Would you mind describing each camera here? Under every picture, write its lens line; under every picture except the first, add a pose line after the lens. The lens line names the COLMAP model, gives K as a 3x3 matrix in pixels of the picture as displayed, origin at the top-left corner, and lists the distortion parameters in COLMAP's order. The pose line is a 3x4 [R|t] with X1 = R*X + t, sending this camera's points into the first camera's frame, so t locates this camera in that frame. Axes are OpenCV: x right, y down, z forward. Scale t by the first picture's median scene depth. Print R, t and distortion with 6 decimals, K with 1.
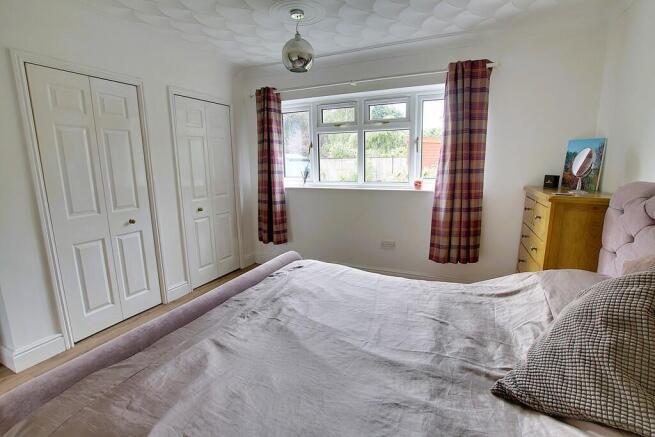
lens RADIAL K [[314.6, 0, 327.5], [0, 314.6, 218.5], [0, 0, 1]] dist [-0.000233, 0.000825]
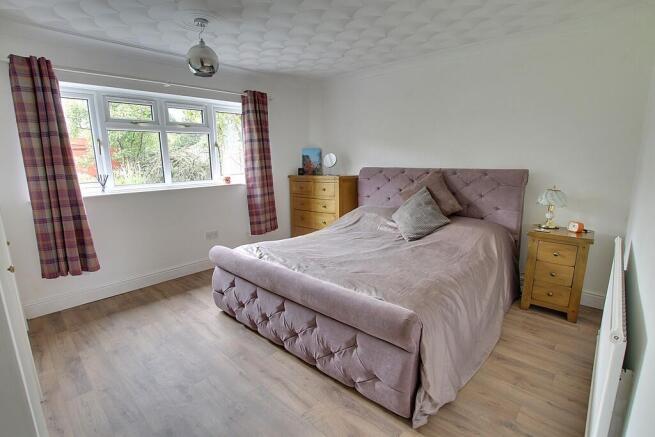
lens RADIAL K [[314.6, 0, 327.5], [0, 314.6, 218.5], [0, 0, 1]] dist [-0.000233, 0.000825]
pose [[0.344733, -0.172585, 0.922699, -0.793723], [0.181485, 0.976661, 0.114873, -0.032566], [-0.920990, 0.127856, 0.368009, 0.218532]]
